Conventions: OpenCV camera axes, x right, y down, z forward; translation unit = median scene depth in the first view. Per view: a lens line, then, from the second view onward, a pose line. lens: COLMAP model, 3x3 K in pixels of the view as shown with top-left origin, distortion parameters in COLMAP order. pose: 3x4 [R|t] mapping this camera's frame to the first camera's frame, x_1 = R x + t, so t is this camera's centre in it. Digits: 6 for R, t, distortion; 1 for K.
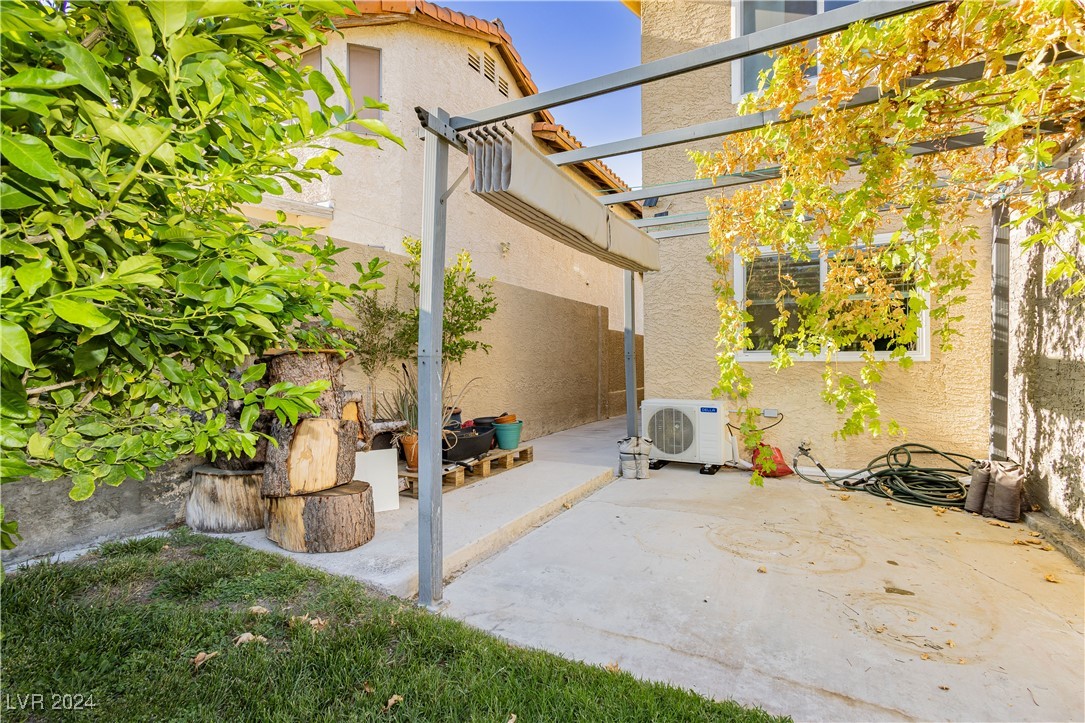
lens RADIAL K [[503.1, 0, 543.6], [0, 503.1, 359.8], [0, 0, 1]] dist [0.003900, 0.000946]
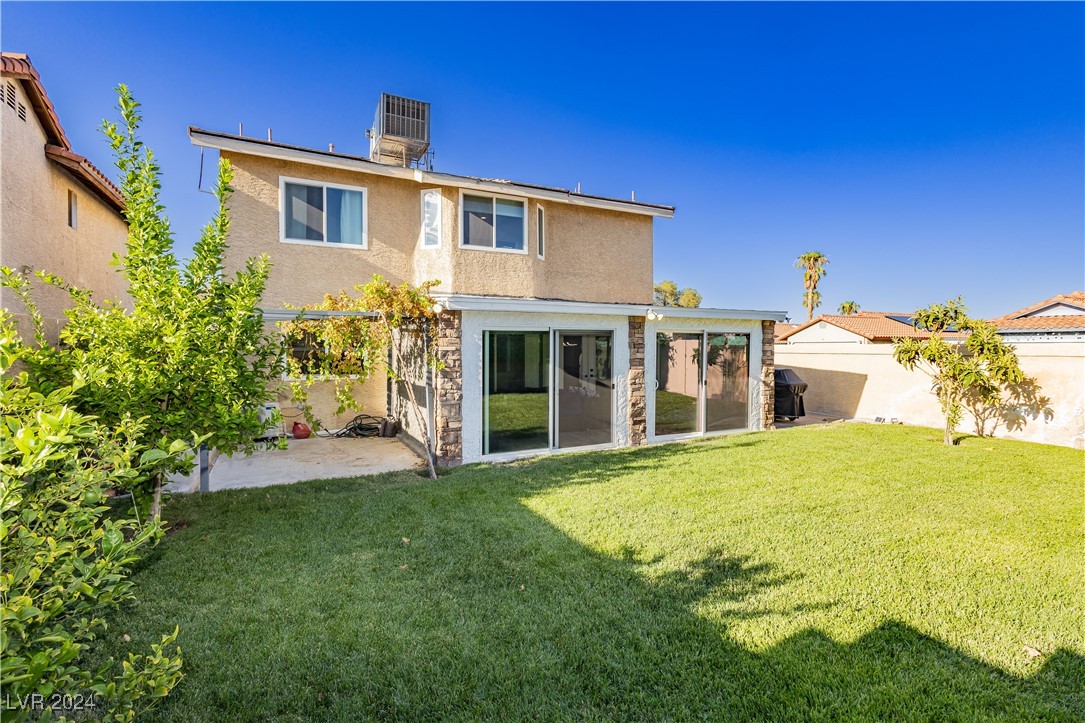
lens RADIAL K [[503.1, 0, 535.3], [0, 503.1, 357.8], [0, 0, 1]] dist [0.003900, 0.000946]
pose [[0.564913, -0.013862, 0.825034, -0.776962], [-0.008354, 0.999712, 0.022517, -0.162374], [-0.825108, -0.019612, 0.564634, -1.024615]]
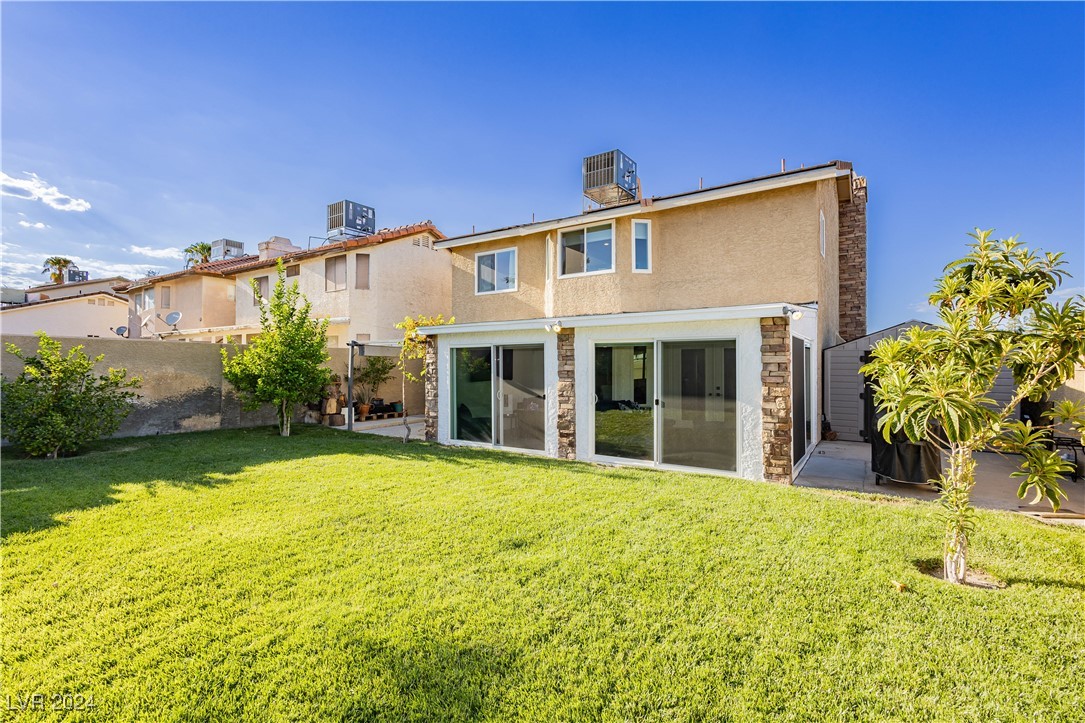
lens RADIAL K [[503.1, 0, 546.0], [0, 503.1, 359.1], [0, 0, 1]] dist [0.003900, 0.000946]
pose [[0.995464, 0.005604, -0.094969, 1.282272], [-0.006469, 0.999940, -0.008803, -0.144534], [0.094914, 0.009377, 0.995441, -2.259322]]
